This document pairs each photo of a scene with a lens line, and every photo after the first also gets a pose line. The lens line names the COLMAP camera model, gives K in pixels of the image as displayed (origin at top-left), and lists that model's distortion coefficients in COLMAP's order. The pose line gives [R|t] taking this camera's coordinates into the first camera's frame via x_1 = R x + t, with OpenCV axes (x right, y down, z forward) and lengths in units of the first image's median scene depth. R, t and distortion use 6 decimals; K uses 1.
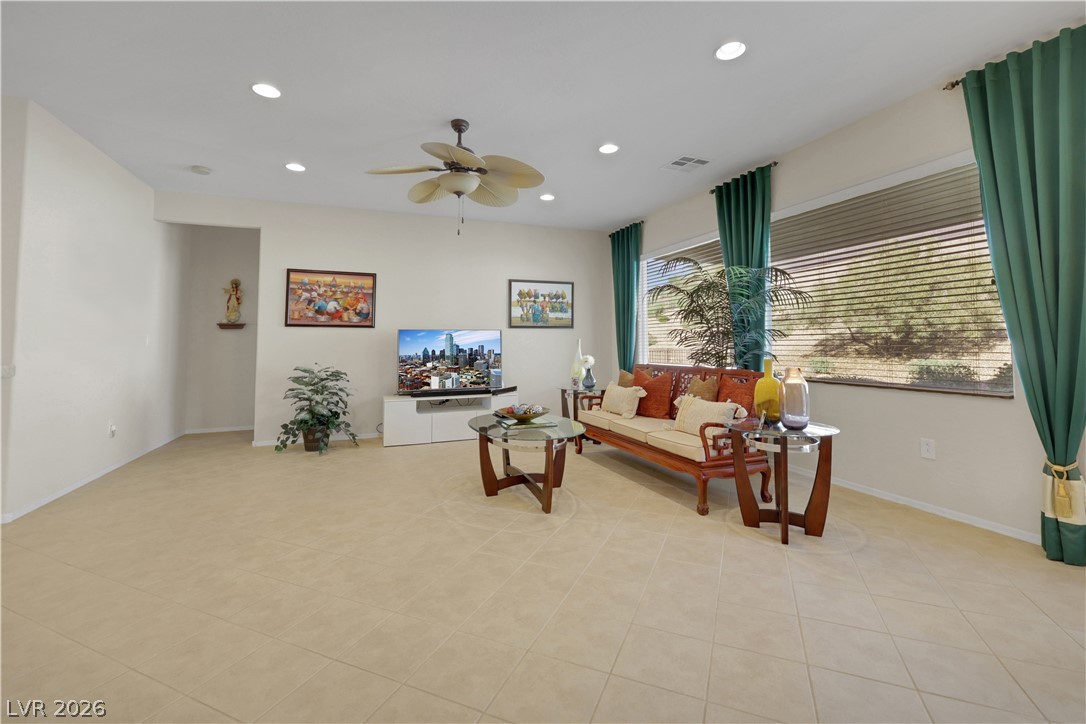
lens RADIAL K [[454.5, 0, 551.8], [0, 454.5, 326.4], [0, 0, 1]] dist [-0.000529, 0.000932]
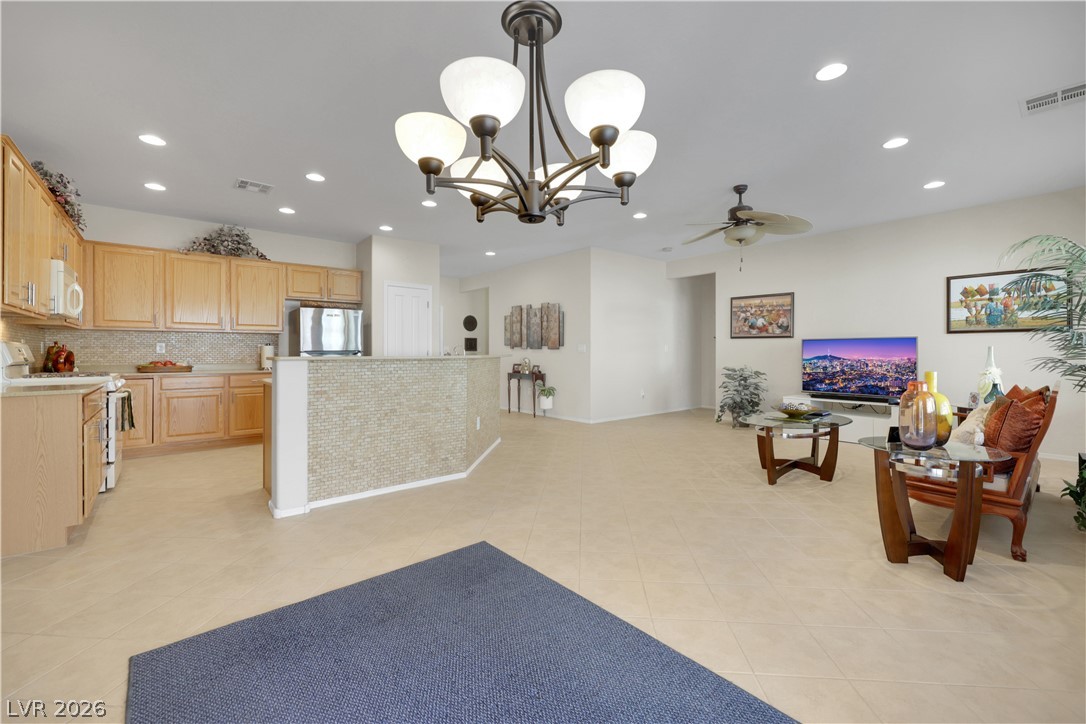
lens RADIAL K [[454.5, 0, 548.8], [0, 454.5, 351.0], [0, 0, 1]] dist [-0.000529, 0.000932]
pose [[0.316017, 0.005735, -0.948736, 0.624401], [0.033204, 0.999302, 0.017101, -0.004404], [0.948172, -0.036906, 0.315606, 0.012465]]
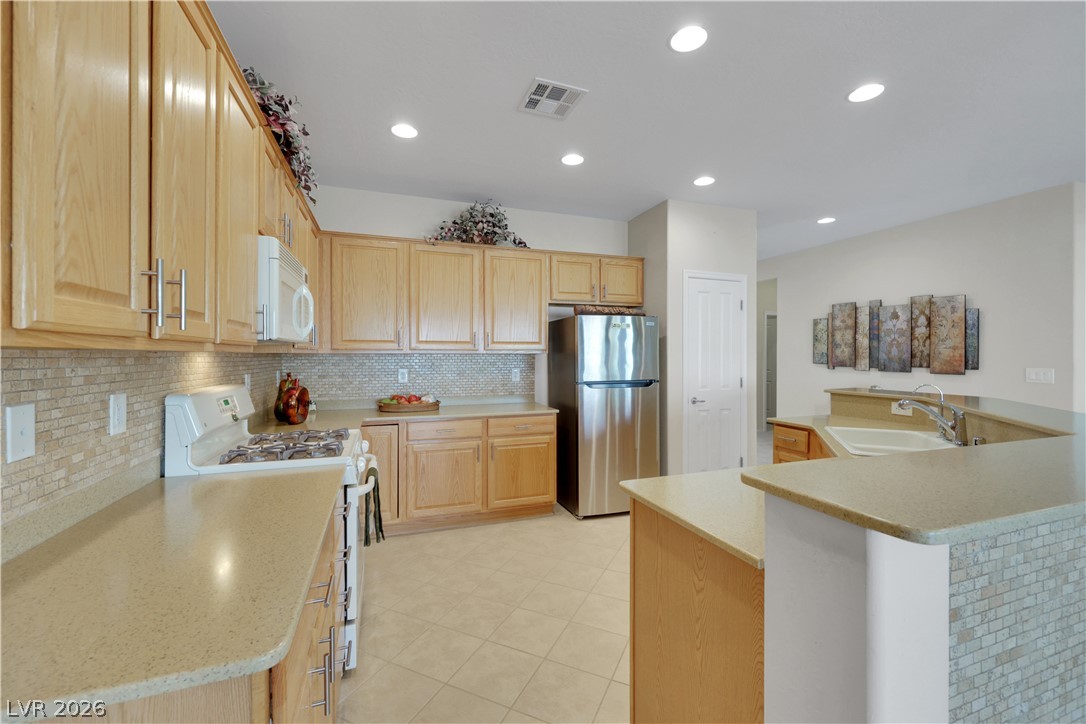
lens RADIAL K [[454.5, 0, 549.7], [0, 454.5, 355.1], [0, 0, 1]] dist [-0.000529, 0.000932]
pose [[-0.030435, 0.006671, -0.999515, 0.069905], [0.037205, 0.999292, 0.005536, -0.057182], [0.998844, -0.037018, -0.030661, -0.250356]]
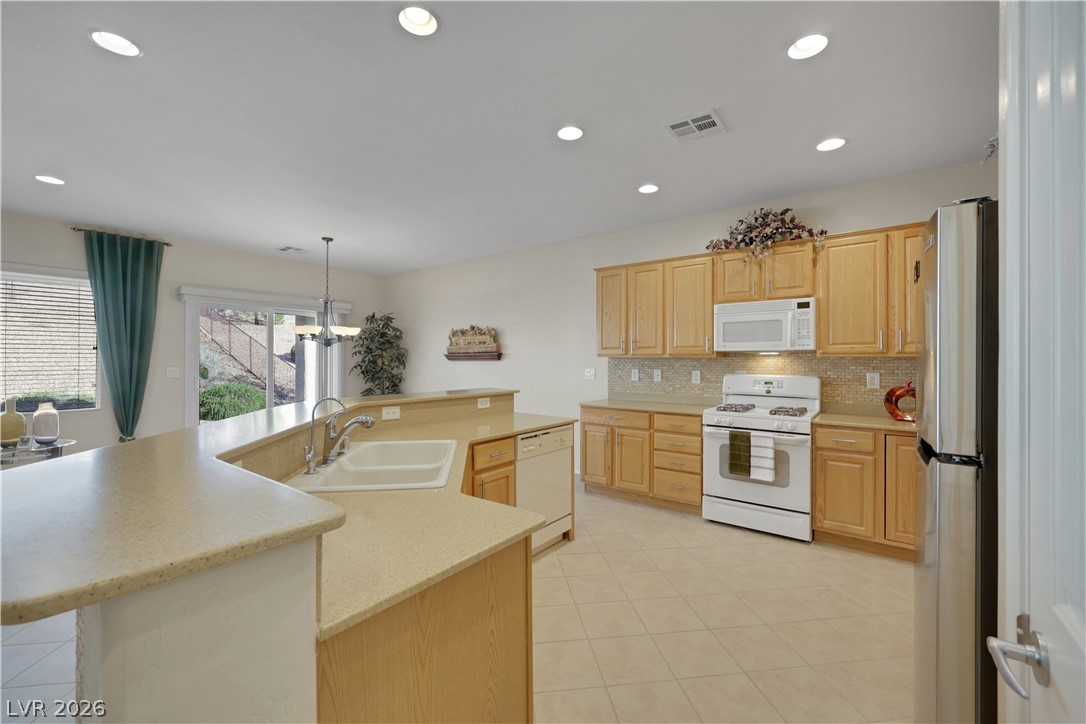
lens RADIAL K [[454.5, 0, 547.8], [0, 454.5, 359.6], [0, 0, 1]] dist [-0.000529, 0.000932]
pose [[-0.506639, 0.006222, 0.862136, -0.858309], [-0.028647, 0.999300, -0.024046, -0.032960], [-0.861682, -0.036881, -0.506106, 0.187137]]
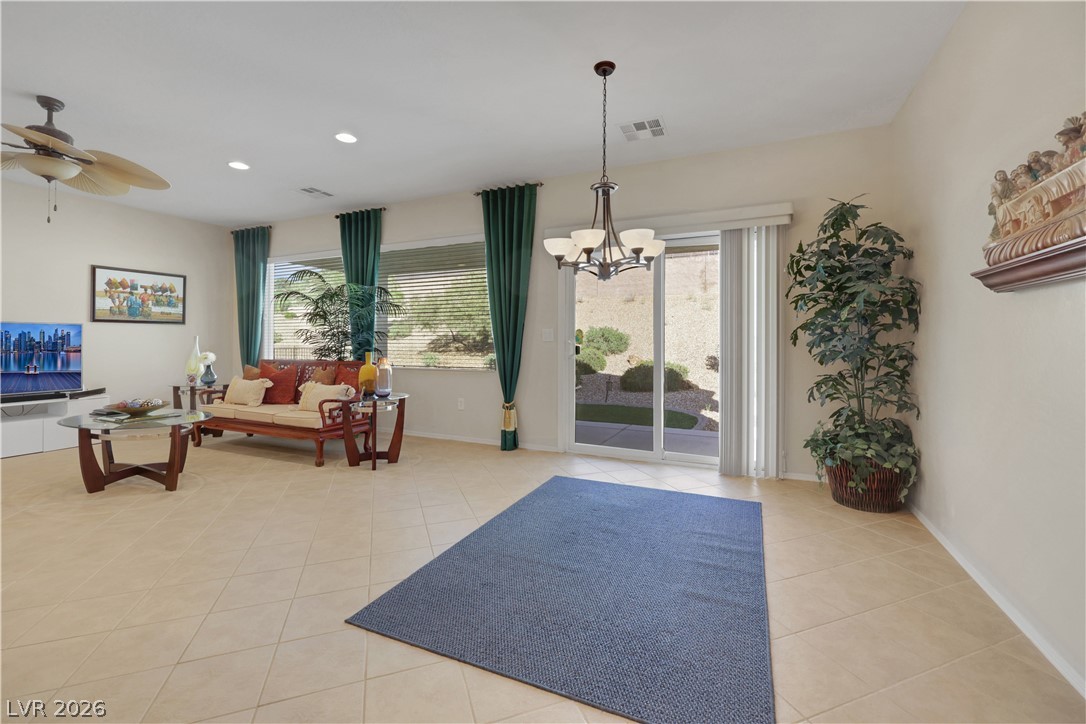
lens RADIAL K [[454.5, 0, 540.9], [0, 454.5, 340.6], [0, 0, 1]] dist [-0.000529, 0.000932]
pose [[0.734375, 0.009844, 0.678672, -0.067890], [-0.033079, 0.999226, 0.021300, -0.009220], [-0.677937, -0.038092, 0.734132, -0.272666]]
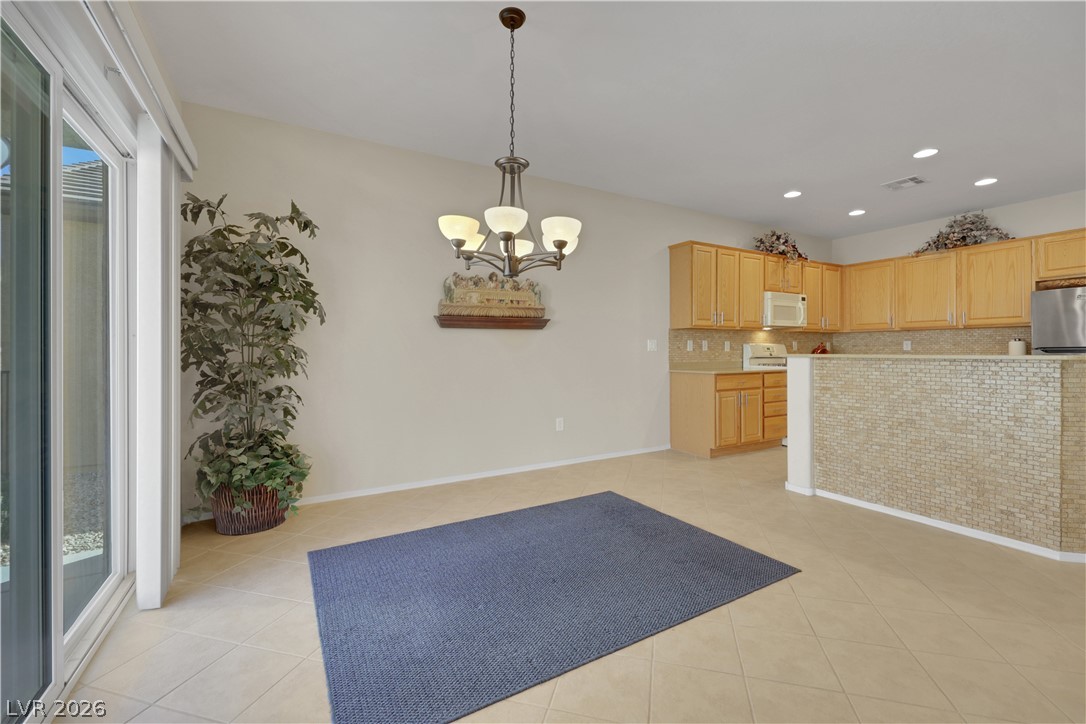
lens RADIAL K [[454.5, 0, 551.6], [0, 454.5, 356.0], [0, 0, 1]] dist [-0.000529, 0.000932]
pose [[-0.989691, 0.013066, -0.142624, 0.396813], [0.016607, 0.999582, -0.023664, 0.016739], [0.142255, -0.025789, -0.989494, 0.548187]]
